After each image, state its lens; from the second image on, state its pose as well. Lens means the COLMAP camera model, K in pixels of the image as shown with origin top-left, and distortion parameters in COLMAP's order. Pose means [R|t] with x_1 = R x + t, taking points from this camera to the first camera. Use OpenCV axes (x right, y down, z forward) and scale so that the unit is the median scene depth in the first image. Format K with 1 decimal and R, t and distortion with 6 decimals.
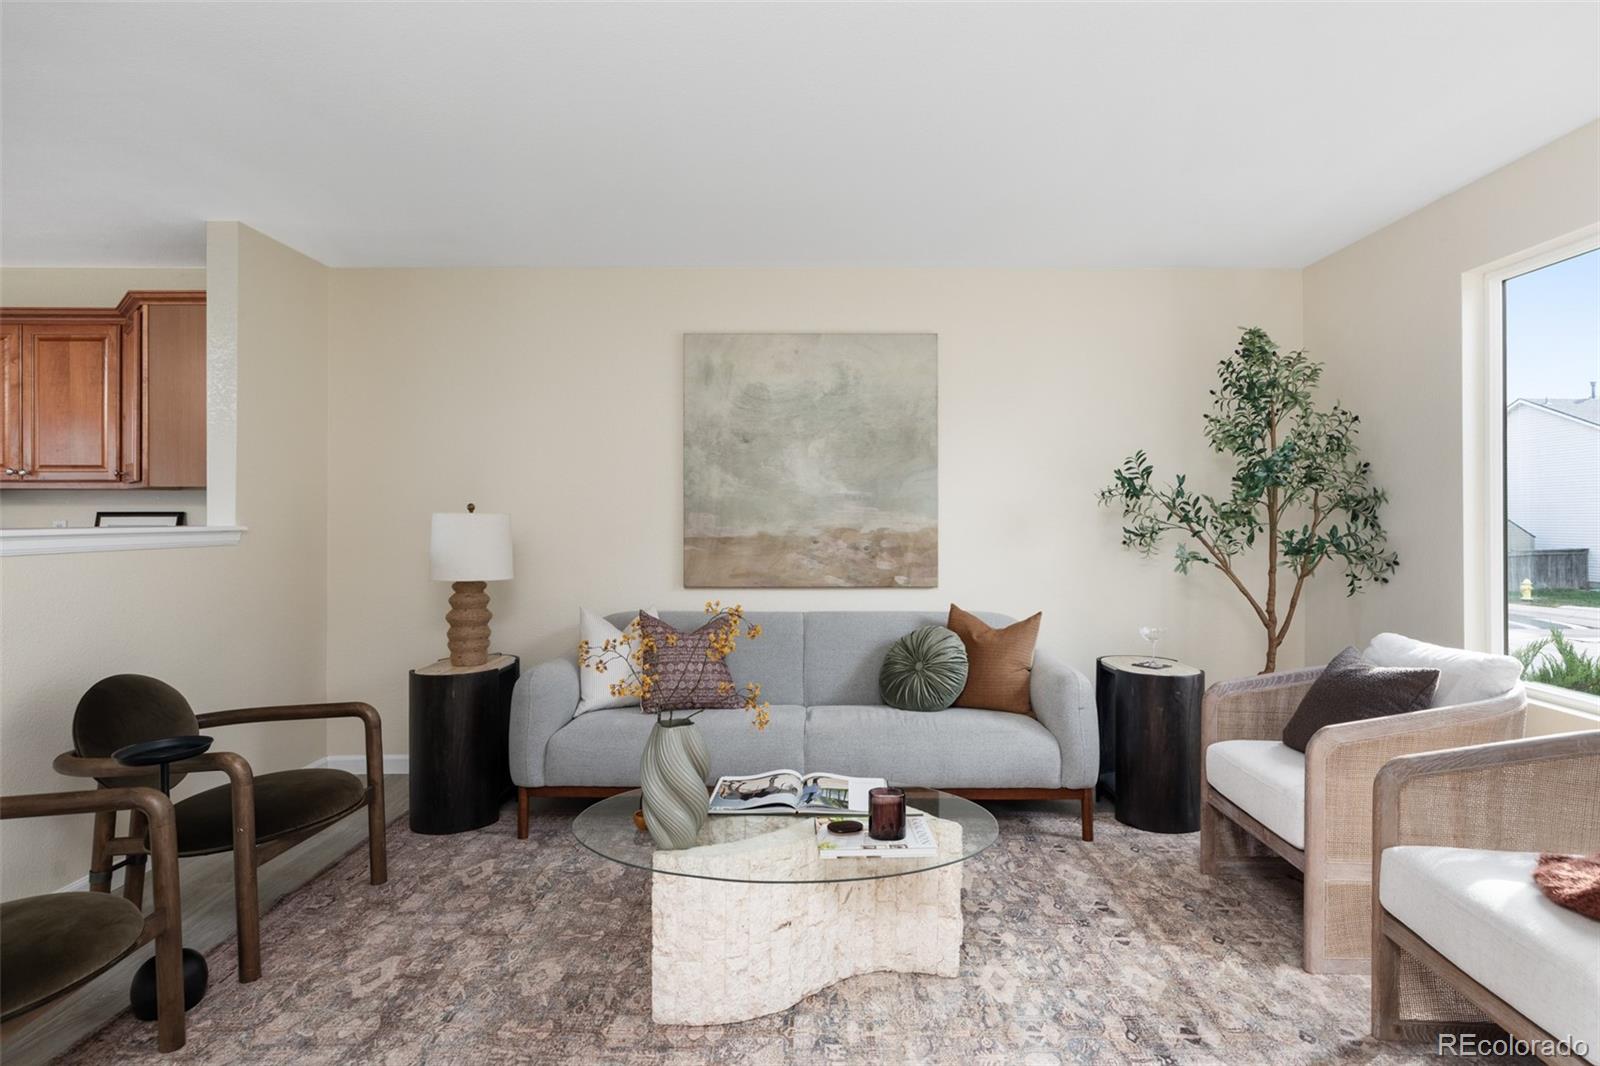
lens RADIAL K [[858.7, 0, 811.6], [0, 858.7, 502.6], [0, 0, 1]] dist [0.002983, 0.001302]
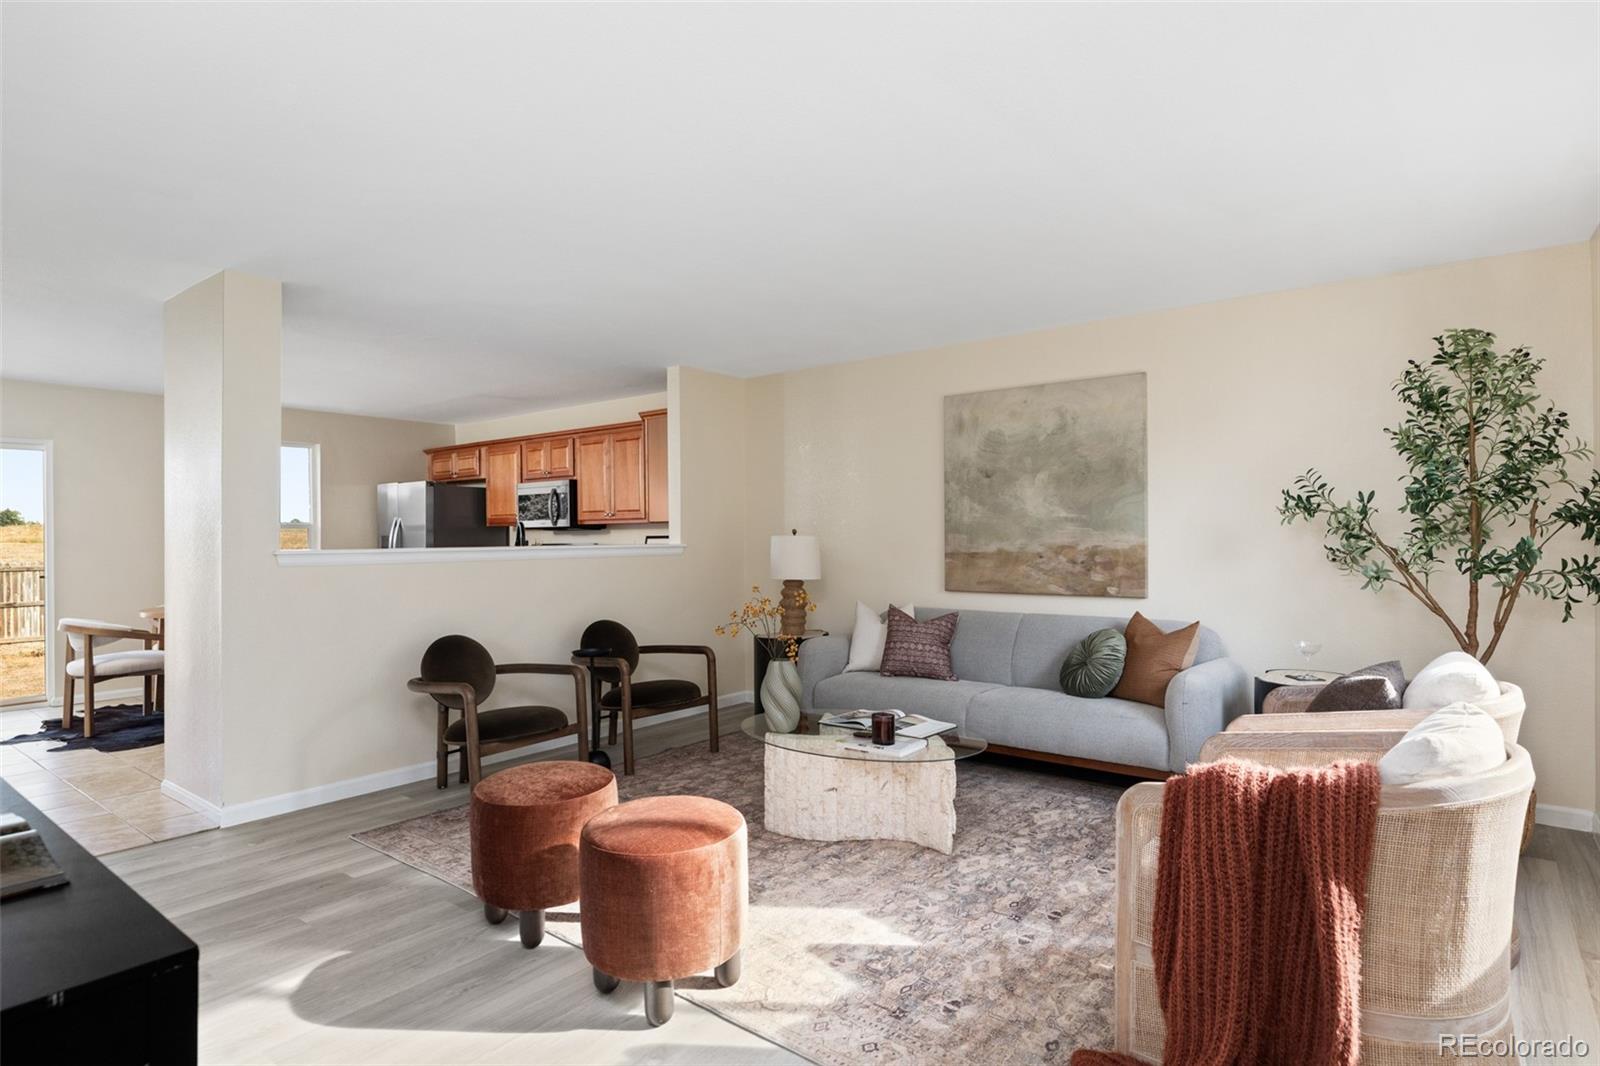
lens RADIAL K [[844.7, 0, 811.1], [0, 844.7, 533.3], [0, 0, 1]] dist [0.004150, 0.000420]
pose [[0.789993, -0.008582, -0.613055, 0.480545], [0.016349, 0.999841, 0.007070, -0.001120], [0.612897, -0.015608, 0.790008, -0.143306]]
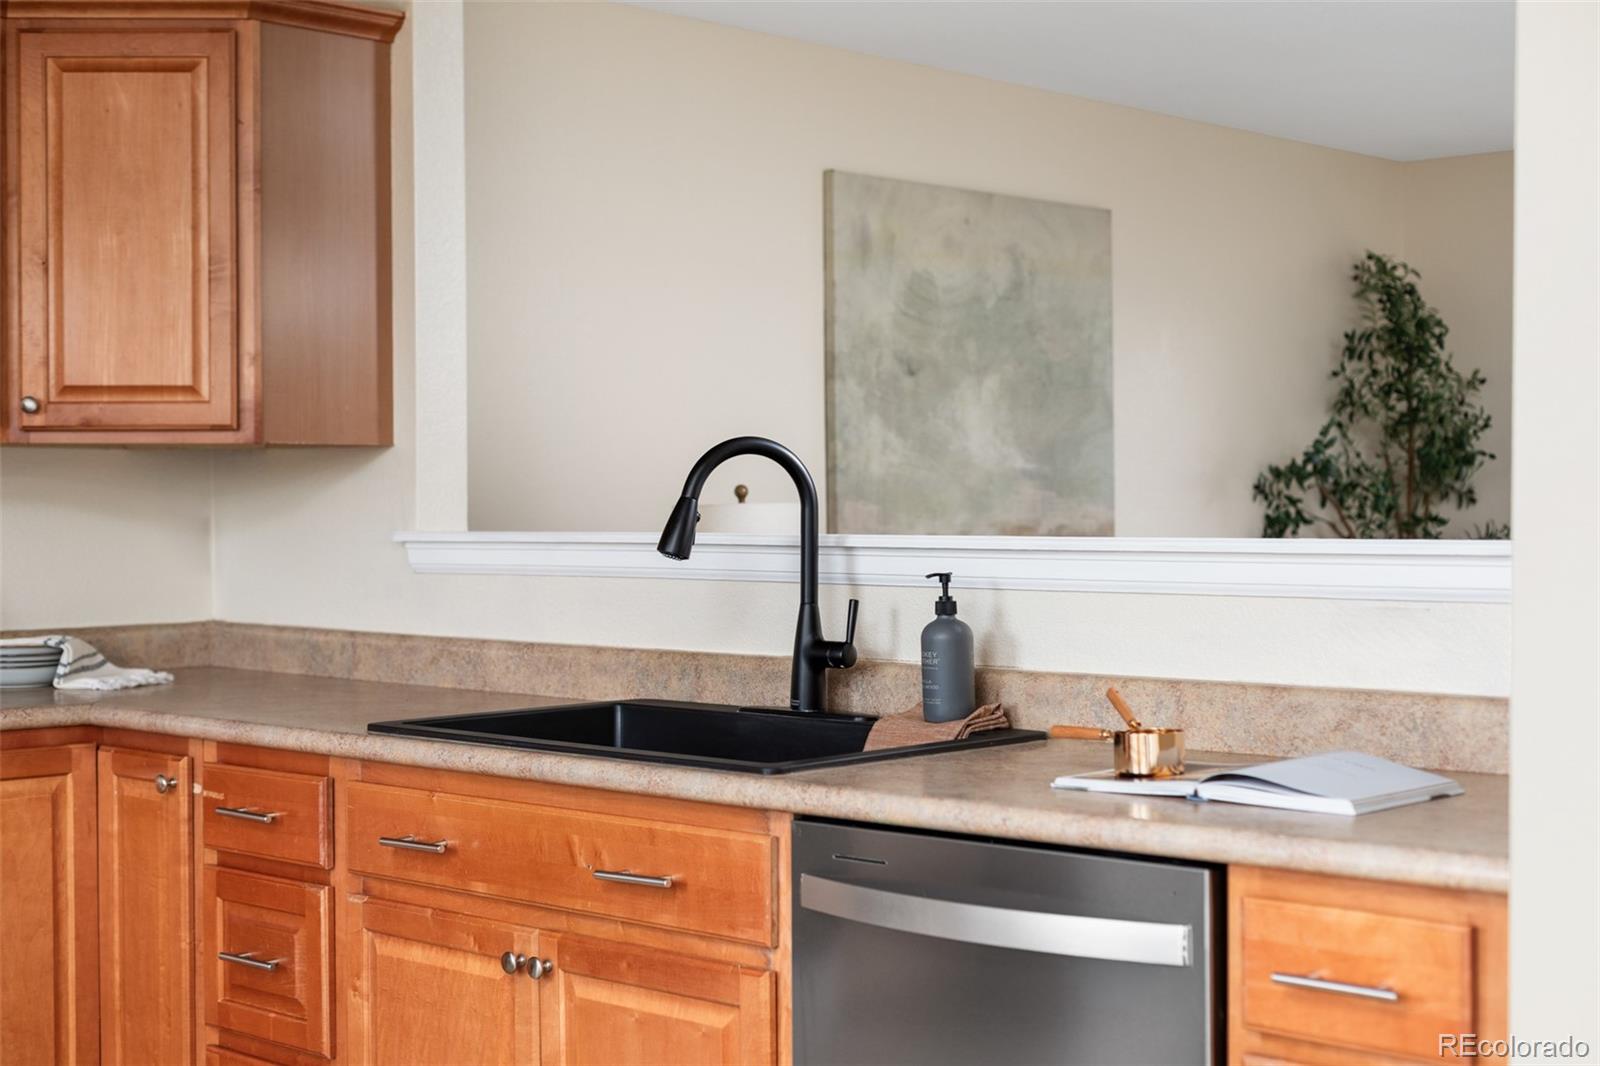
lens RADIAL K [[2312.1, 0, 800.0], [0, 2312.1, 533.0], [0, 0, 1]] dist [0.003979, -0.039800]
pose [[0.693238, -0.013888, 0.720575, -1.222884], [-0.002599, 0.999760, 0.021770, 0.000225], [-0.720704, -0.016965, 0.693035, 0.001525]]
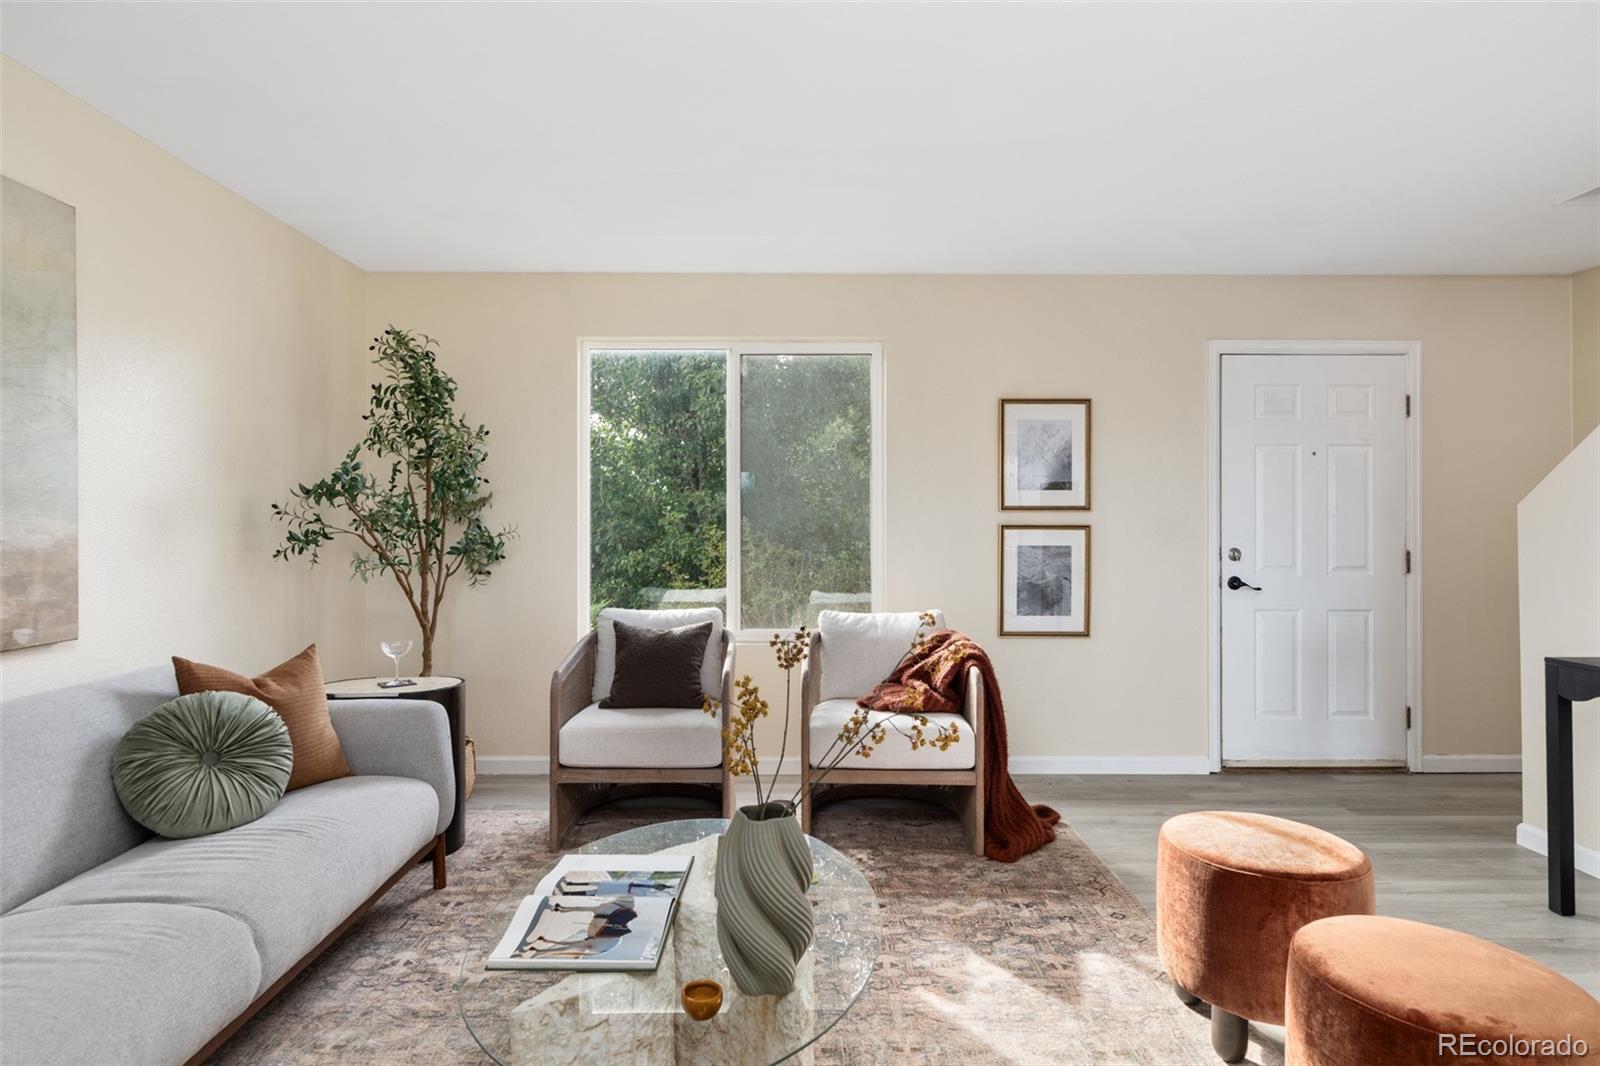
lens RADIAL K [[867.5, 0, 787.1], [0, 867.5, 515.2], [0, 0, 1]] dist [0.002121, 0.000735]
pose [[-0.000488, 0.003731, 0.999993, -0.447819], [-0.010070, 0.999942, -0.003736, 0.010774], [-0.999949, -0.010072, -0.000450, 0.516353]]
